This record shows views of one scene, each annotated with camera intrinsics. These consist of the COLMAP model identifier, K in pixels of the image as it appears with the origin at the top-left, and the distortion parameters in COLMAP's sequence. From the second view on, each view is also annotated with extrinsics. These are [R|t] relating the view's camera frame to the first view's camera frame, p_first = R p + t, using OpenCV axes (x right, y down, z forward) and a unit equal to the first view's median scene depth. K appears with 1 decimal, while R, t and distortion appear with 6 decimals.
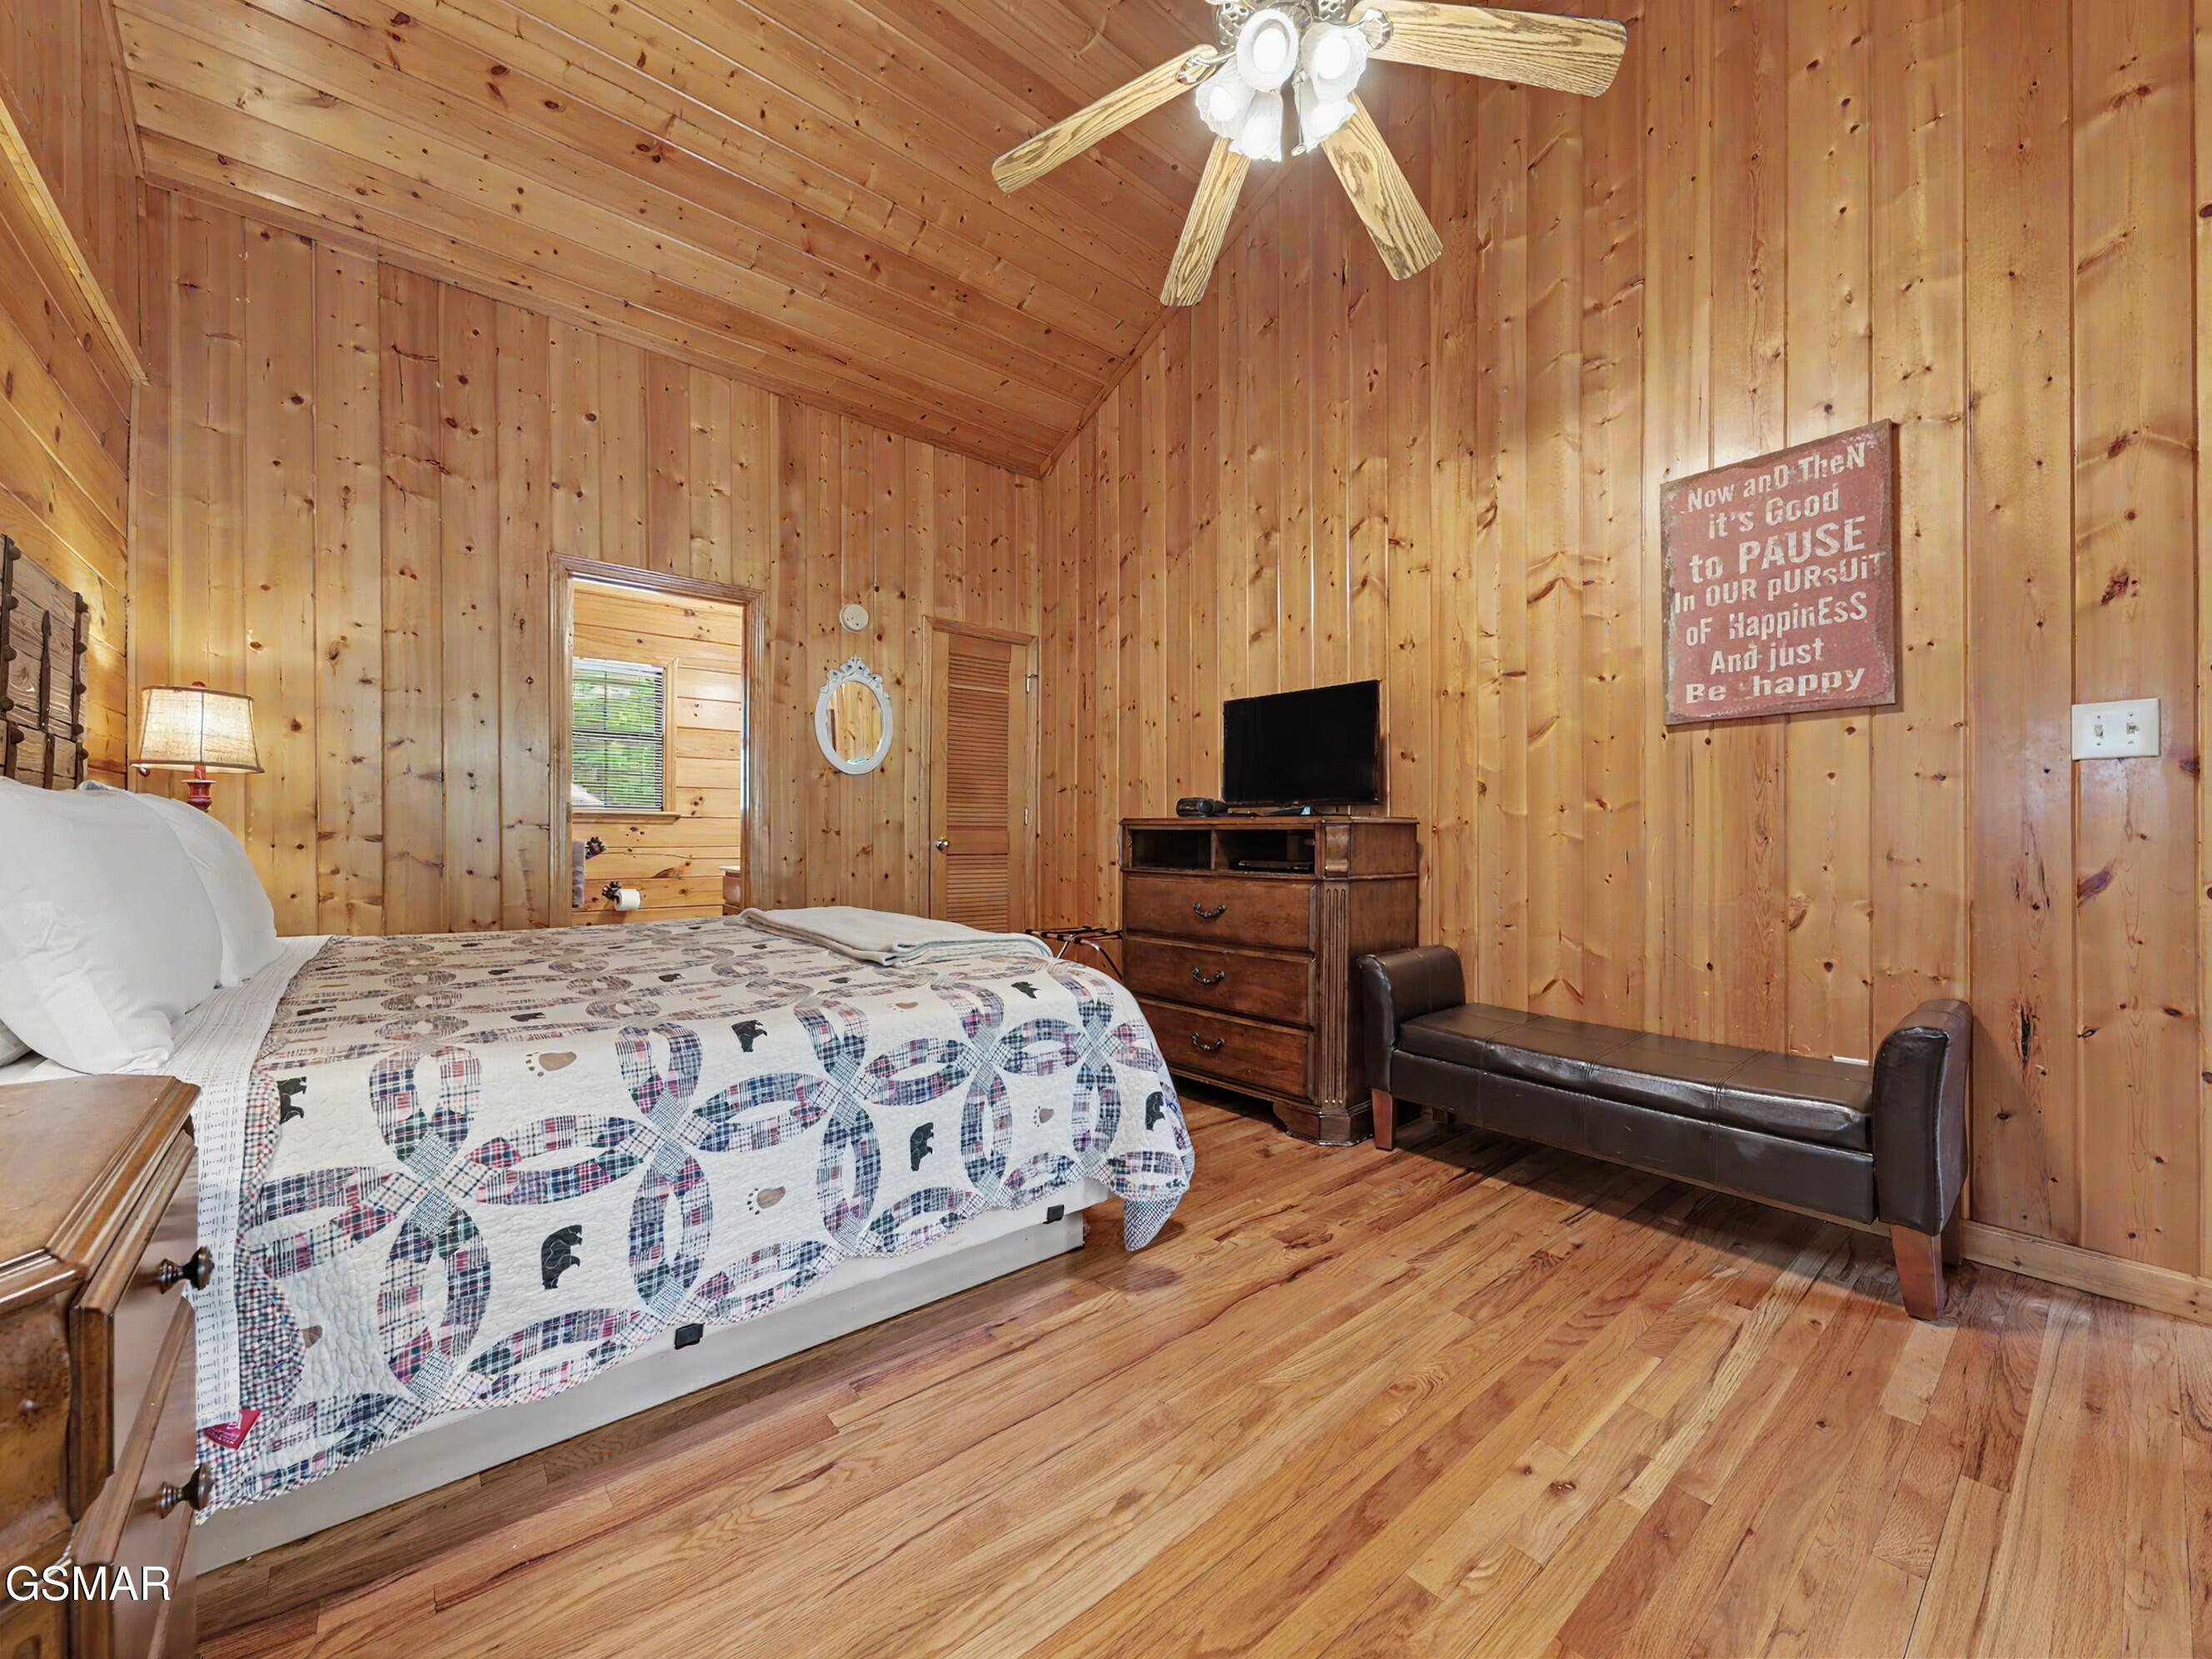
lens RADIAL K [[885.1, 0, 1092.8], [0, 885.1, 824.0], [0, 0, 1]] dist [0.009417, 0.000492]
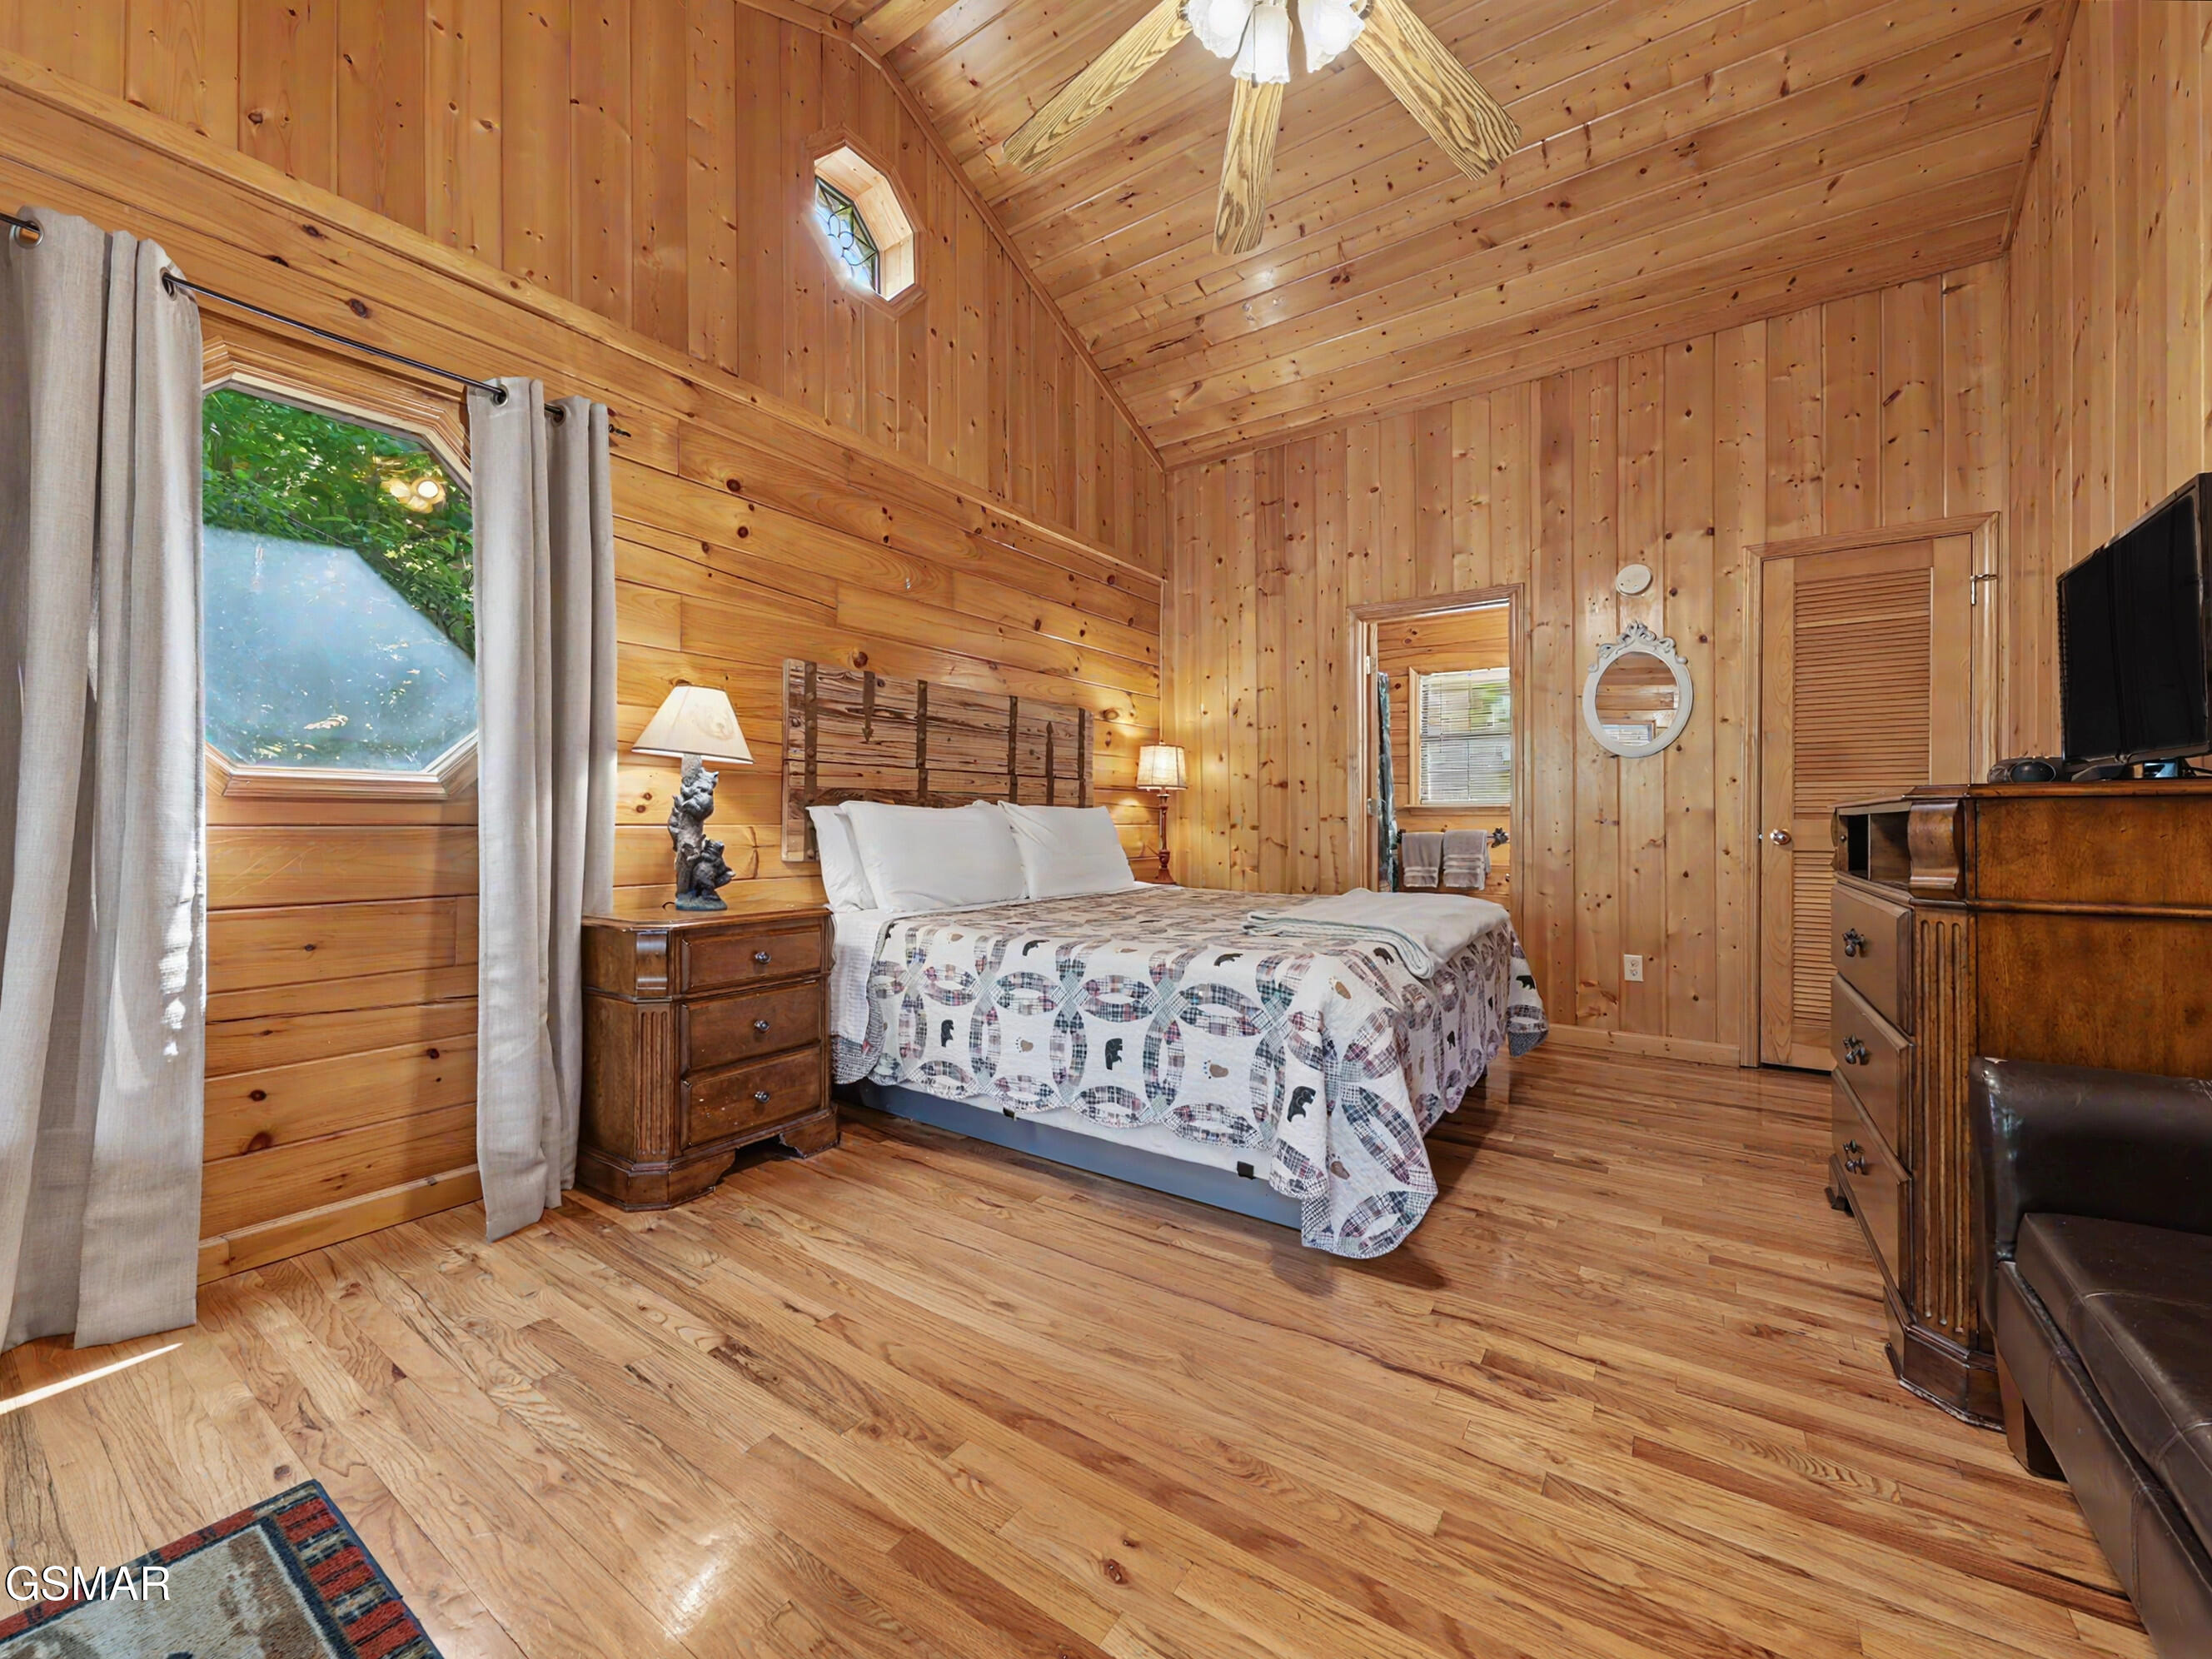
lens RADIAL K [[885.1, 0, 1092.8], [0, 885.1, 824.0], [0, 0, 1]] dist [0.009417, 0.000492]
pose [[0.265648, -0.000587, -0.964070, 1.071112], [0.009227, 0.999956, 0.001934, 0.008079], [0.964026, -0.009409, 0.265641, 0.591731]]
